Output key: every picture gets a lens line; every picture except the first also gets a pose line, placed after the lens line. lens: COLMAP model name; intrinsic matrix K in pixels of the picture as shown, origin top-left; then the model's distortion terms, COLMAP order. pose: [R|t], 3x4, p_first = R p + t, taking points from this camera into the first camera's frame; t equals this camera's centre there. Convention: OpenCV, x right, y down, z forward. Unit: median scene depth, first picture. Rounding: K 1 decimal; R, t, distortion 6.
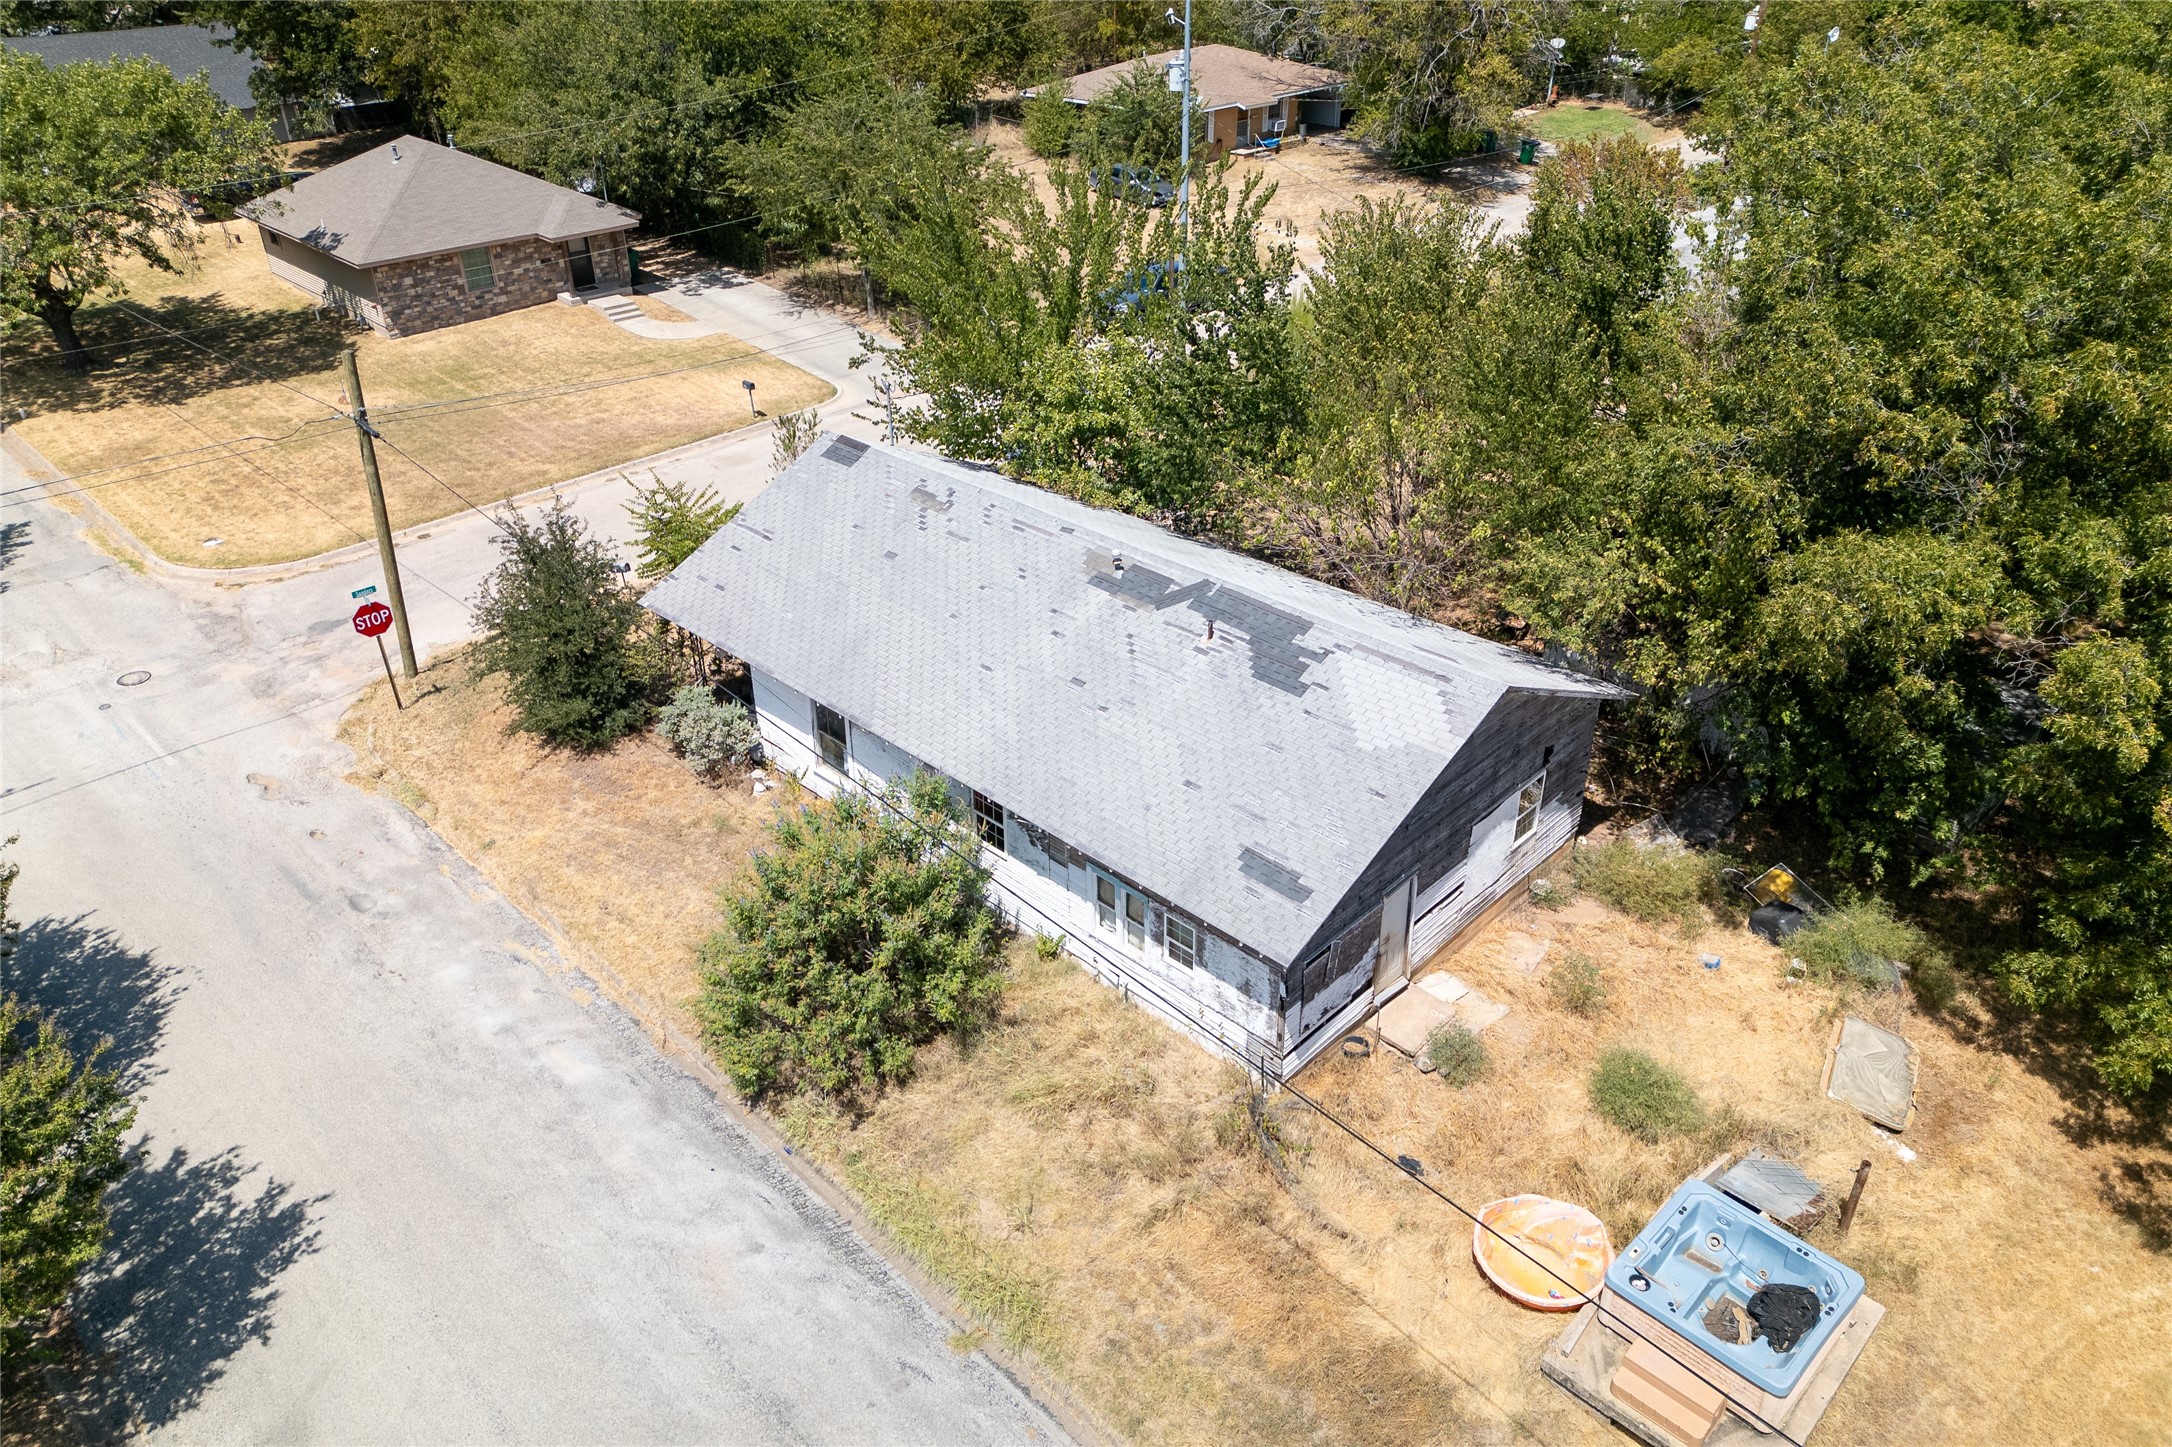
lens RADIAL K [[1519.2, 0, 1092.4], [0, 1519.2, 719.4], [0, 0, 1]] dist [0.076668, -0.073594]
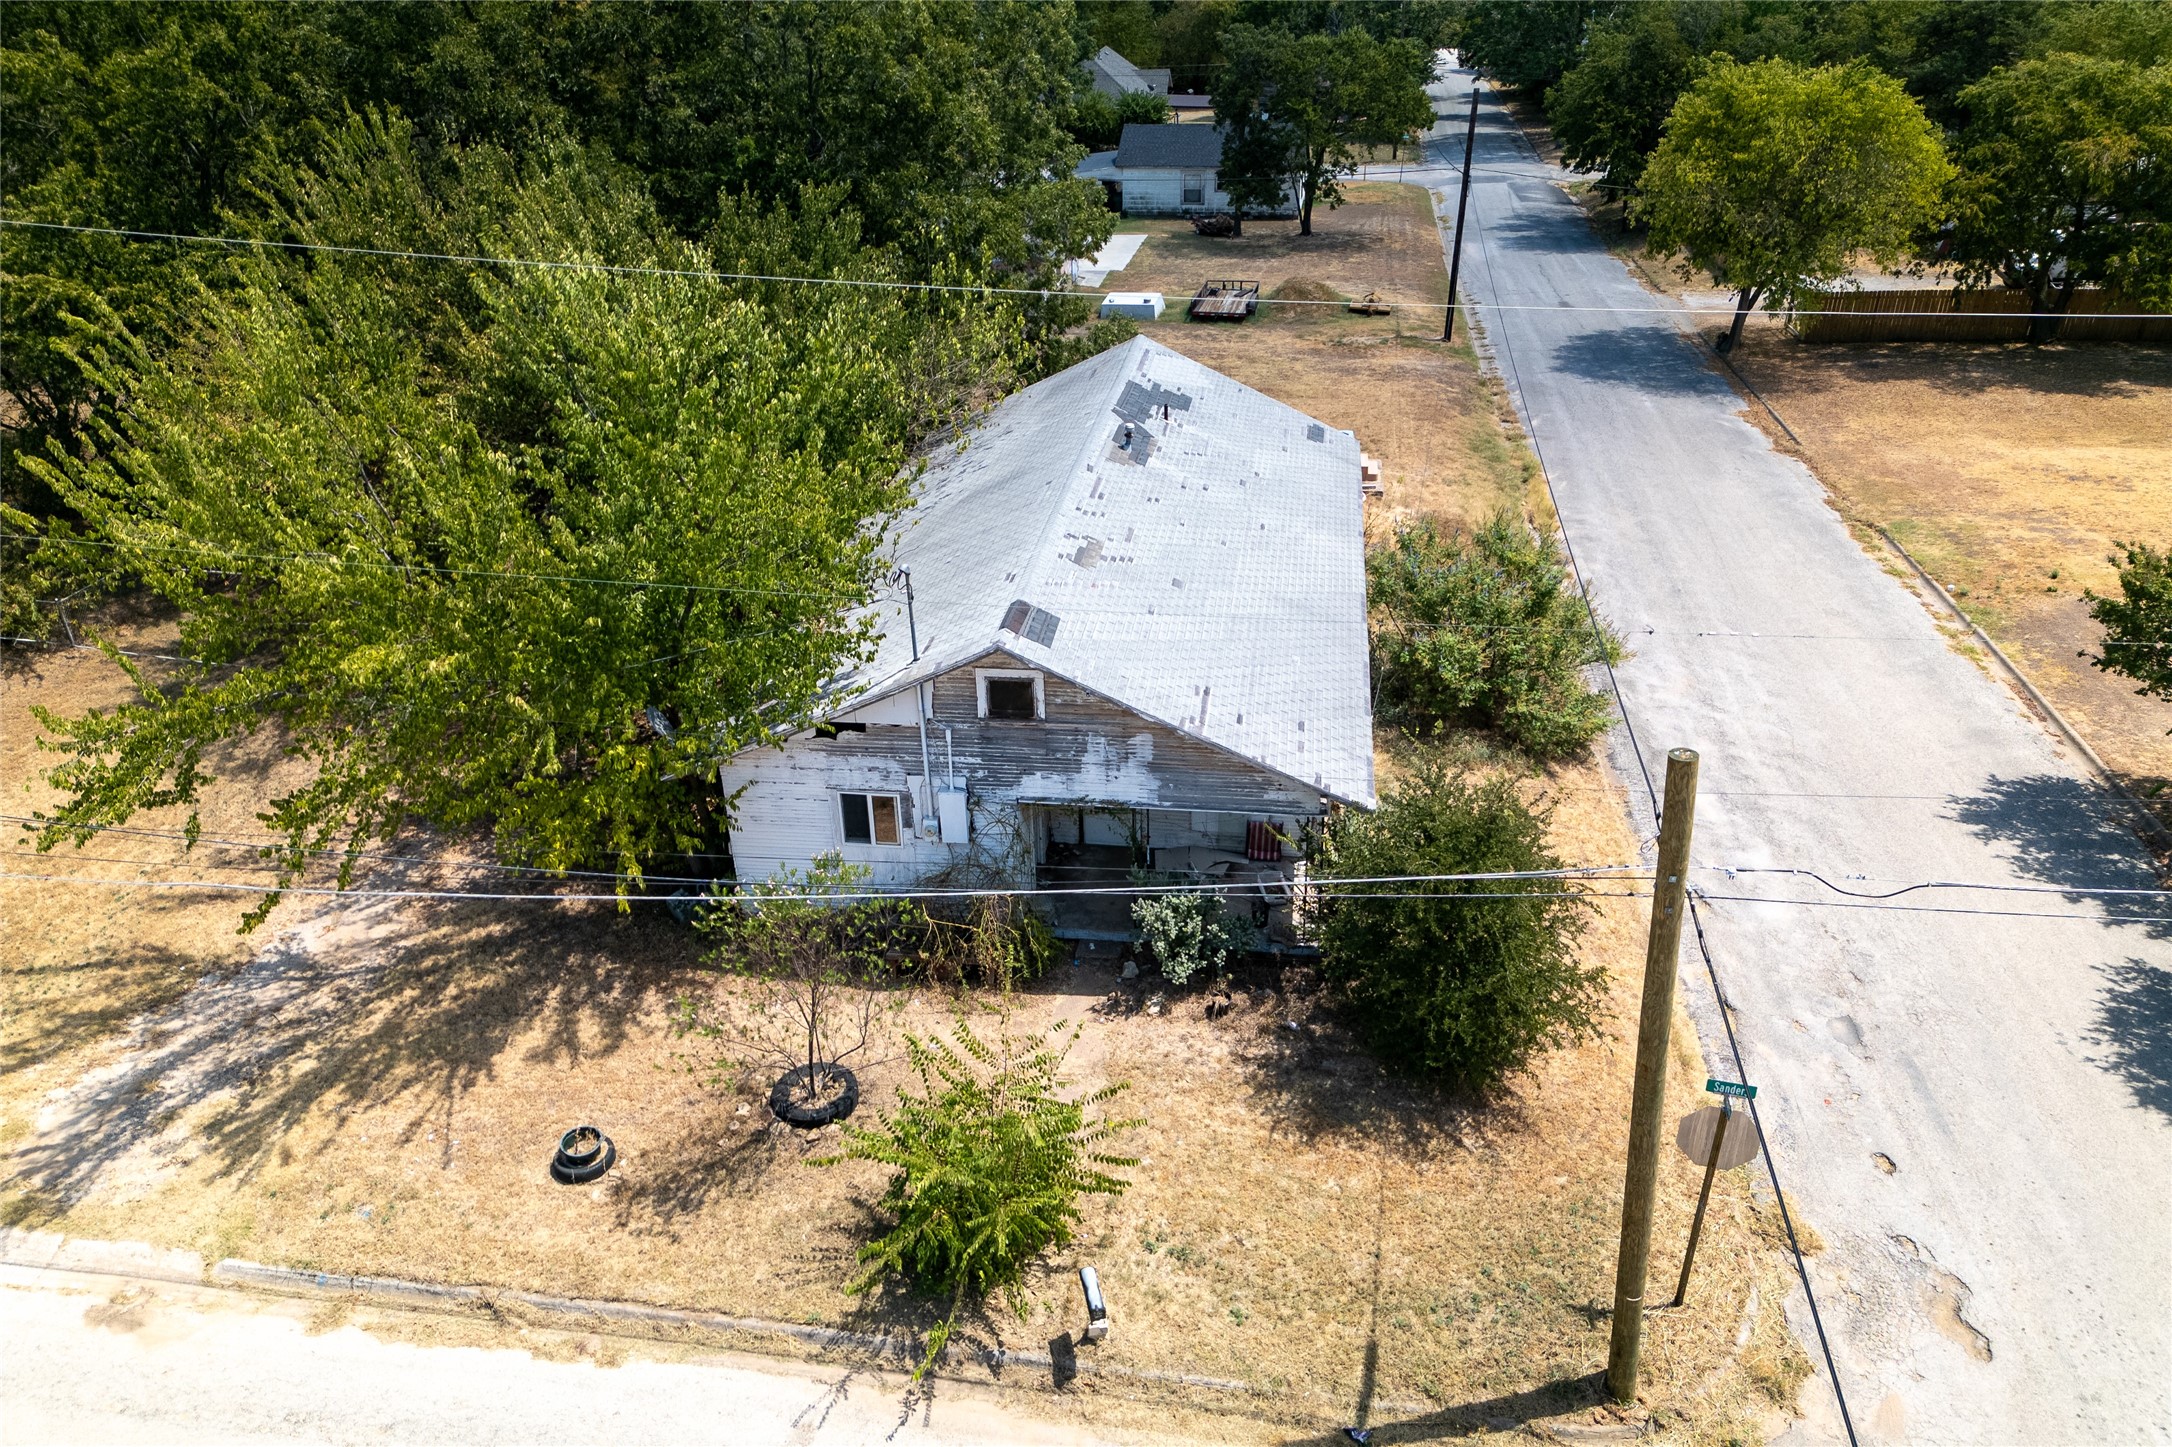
lens RADIAL K [[1519.2, 0, 1092.4], [0, 1519.2, 719.4], [0, 0, 1]] dist [0.076668, -0.073594]
pose [[-0.592188, -0.344478, 0.728456, -0.865825], [0.443527, 0.615410, 0.651578, -0.734144], [-0.672753, 0.708947, -0.211653, 1.489951]]
